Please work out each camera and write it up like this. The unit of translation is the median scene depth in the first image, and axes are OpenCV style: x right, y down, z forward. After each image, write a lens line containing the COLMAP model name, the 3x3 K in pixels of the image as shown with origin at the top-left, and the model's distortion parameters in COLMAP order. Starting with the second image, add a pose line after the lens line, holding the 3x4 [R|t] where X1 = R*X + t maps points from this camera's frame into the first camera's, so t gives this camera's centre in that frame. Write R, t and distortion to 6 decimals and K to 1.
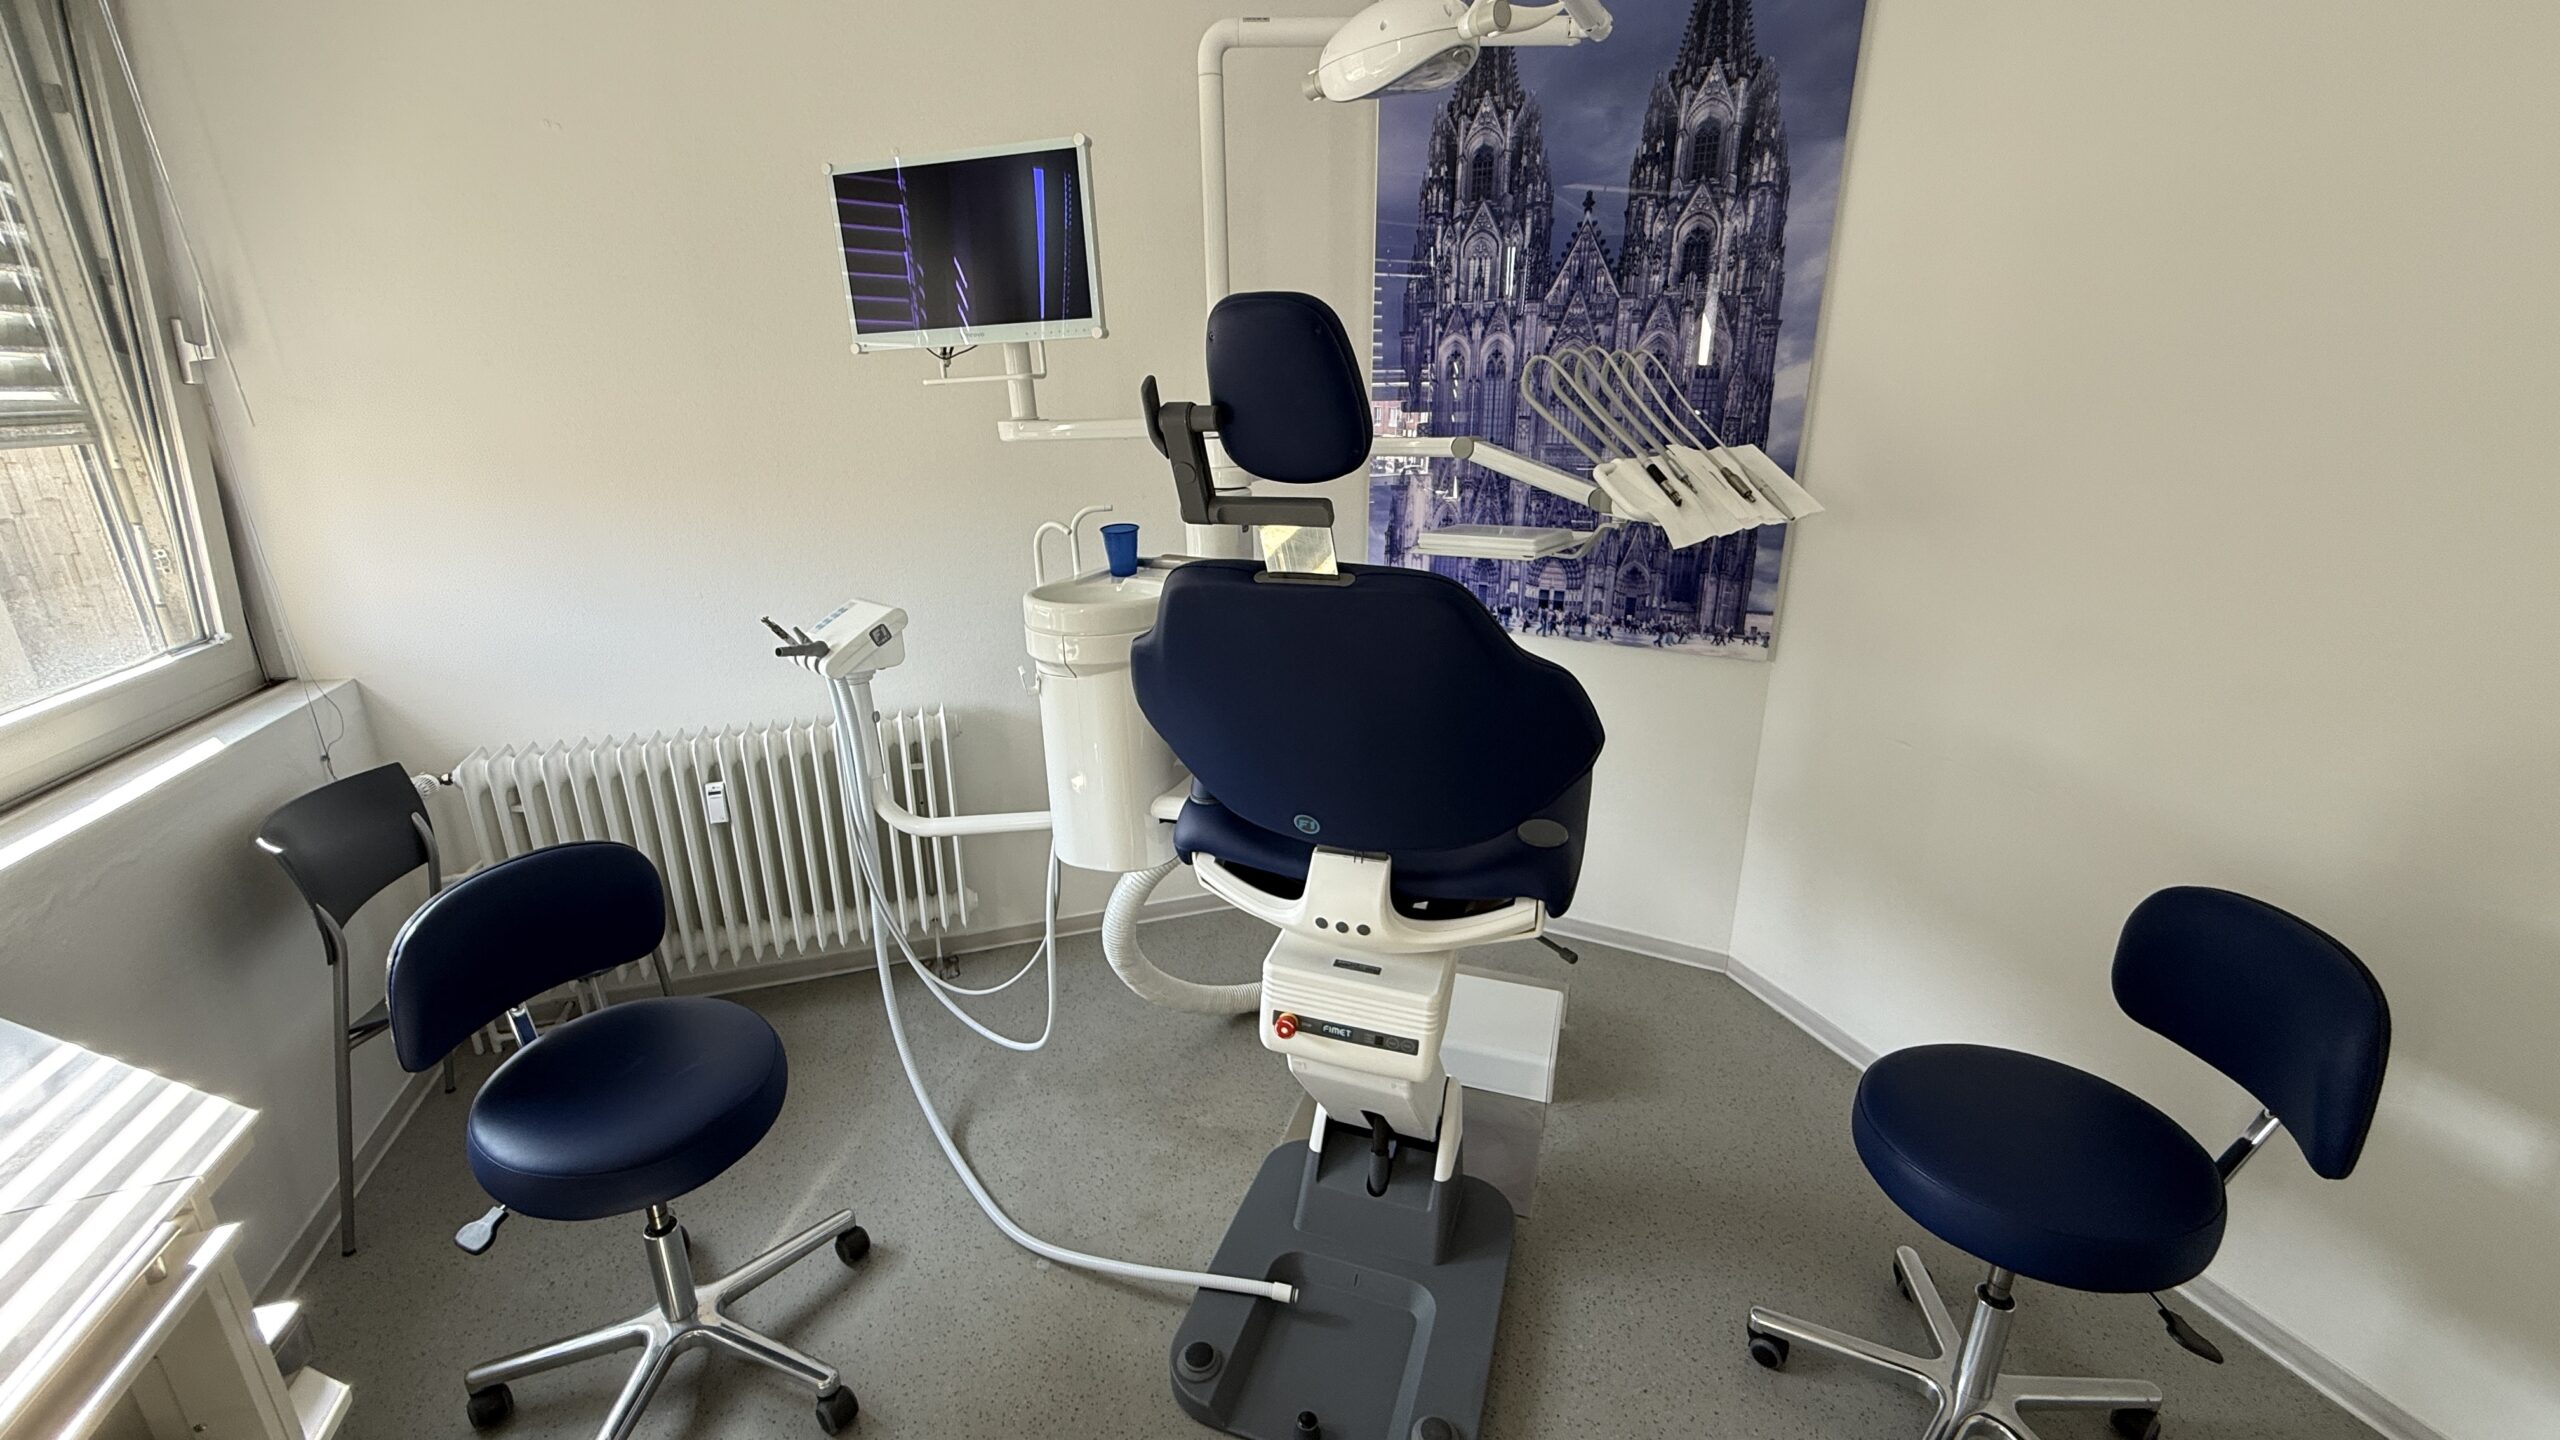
lens RADIAL K [[1019.8, 0, 1280.0], [0, 1019.8, 720.0], [0, 0, 1]] dist [-0.002750, 0.000181]
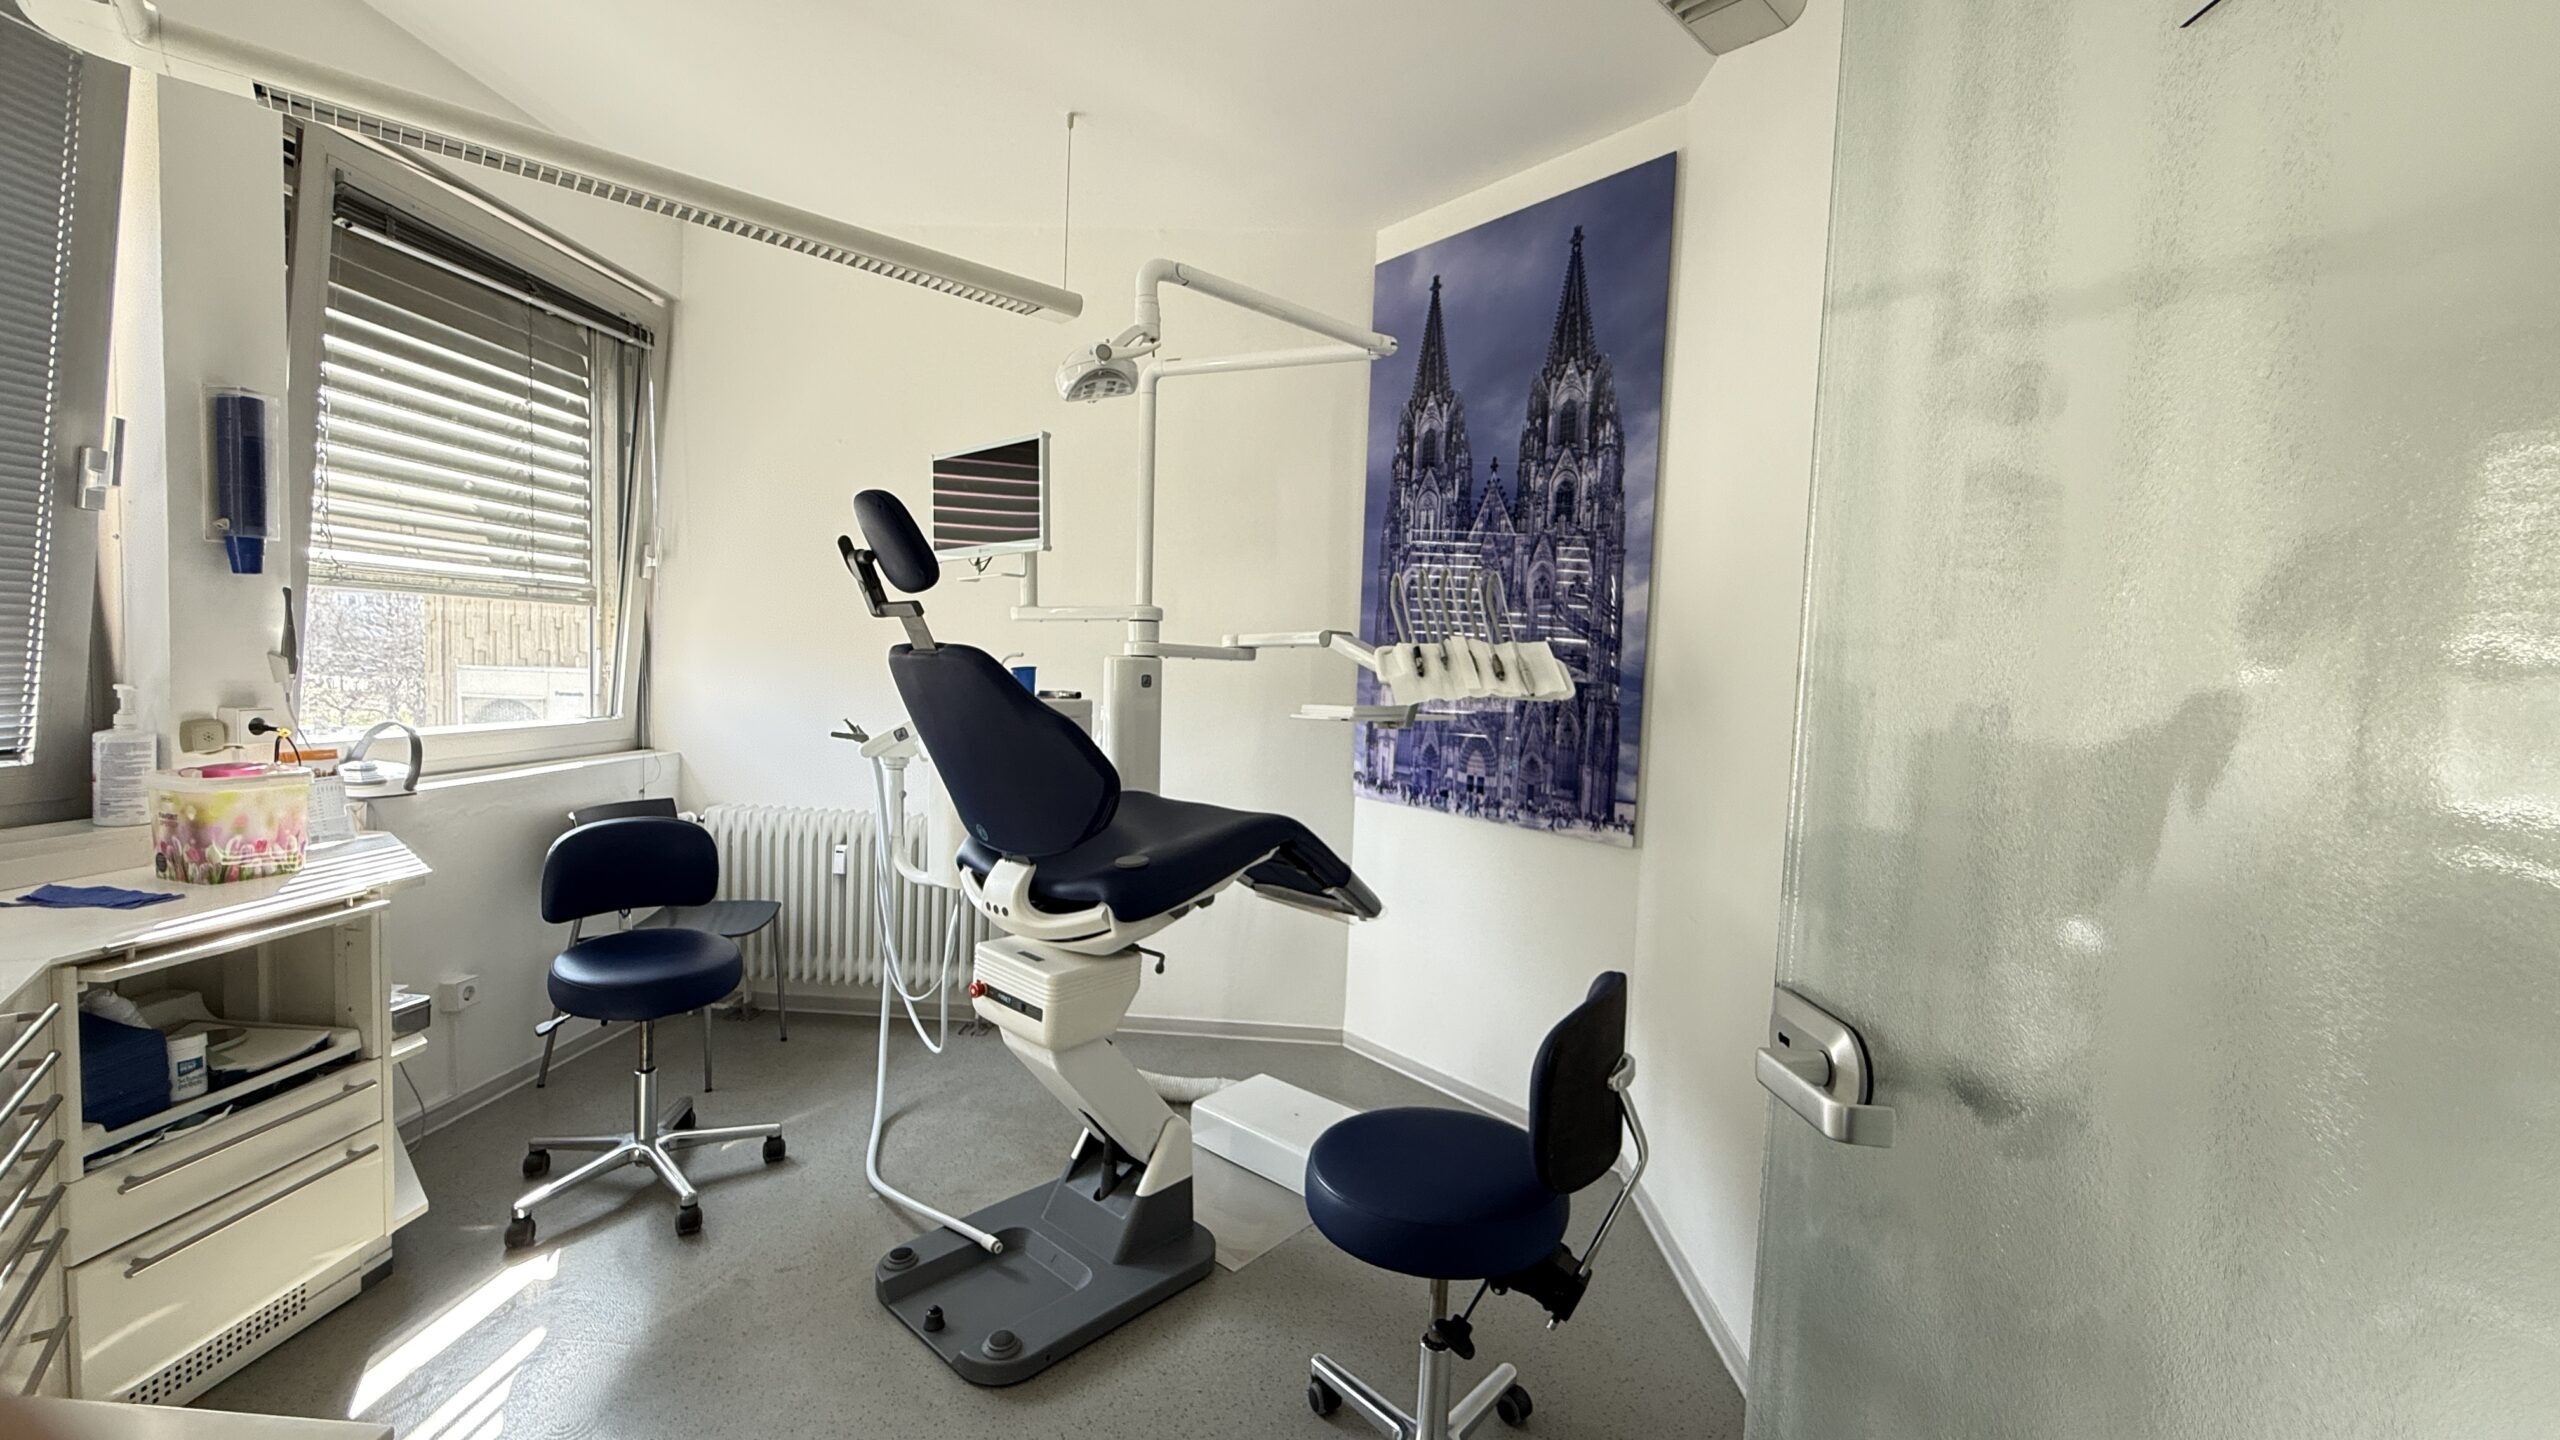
lens RADIAL K [[1019.8, 0, 1280.0], [0, 1019.8, 720.0], [0, 0, 1]] dist [-0.002750, 0.000181]
pose [[0.921529, 0.061433, -0.383420, 0.574574], [-0.159080, 0.960471, -0.228450, 0.124751], [0.354230, 0.271518, 0.894874, -0.135516]]
